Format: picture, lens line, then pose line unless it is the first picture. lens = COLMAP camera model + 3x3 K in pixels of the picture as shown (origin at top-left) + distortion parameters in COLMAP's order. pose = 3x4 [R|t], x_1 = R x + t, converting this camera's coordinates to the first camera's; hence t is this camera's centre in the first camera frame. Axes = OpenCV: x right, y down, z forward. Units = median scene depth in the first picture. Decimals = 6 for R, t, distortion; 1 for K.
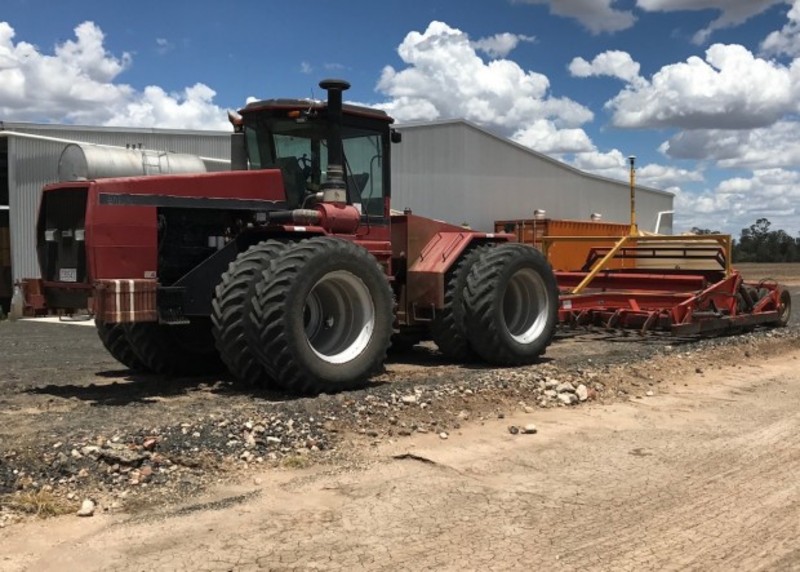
lens RADIAL K [[951.5, 0, 435.8], [0, 951.5, 286.5], [0, 0, 1]] dist [0.185819, -0.634753]
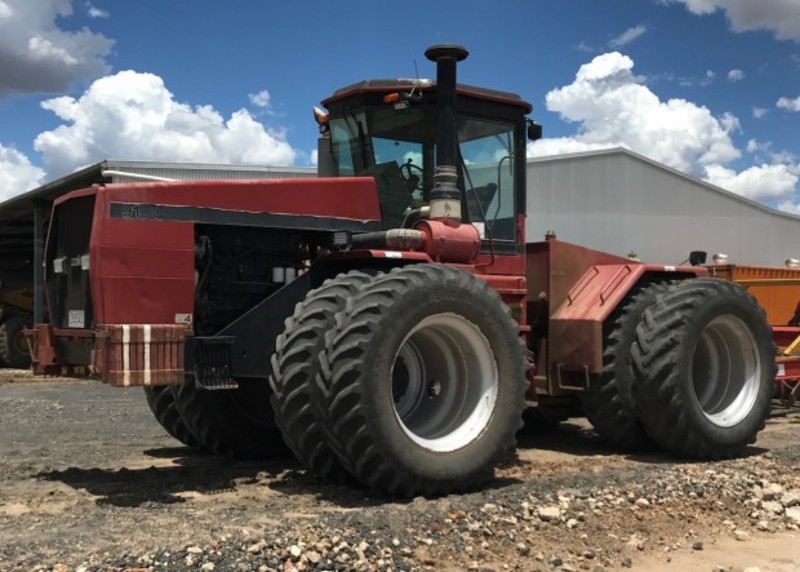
lens RADIAL K [[951.5, 0, 435.8], [0, 951.5, 286.5], [0, 0, 1]] dist [0.185819, -0.634753]
pose [[0.987314, -0.000836, -0.158776, -0.000535], [-0.009873, 0.997728, -0.066648, 0.009051], [0.158471, 0.067370, 0.985062, 0.312338]]
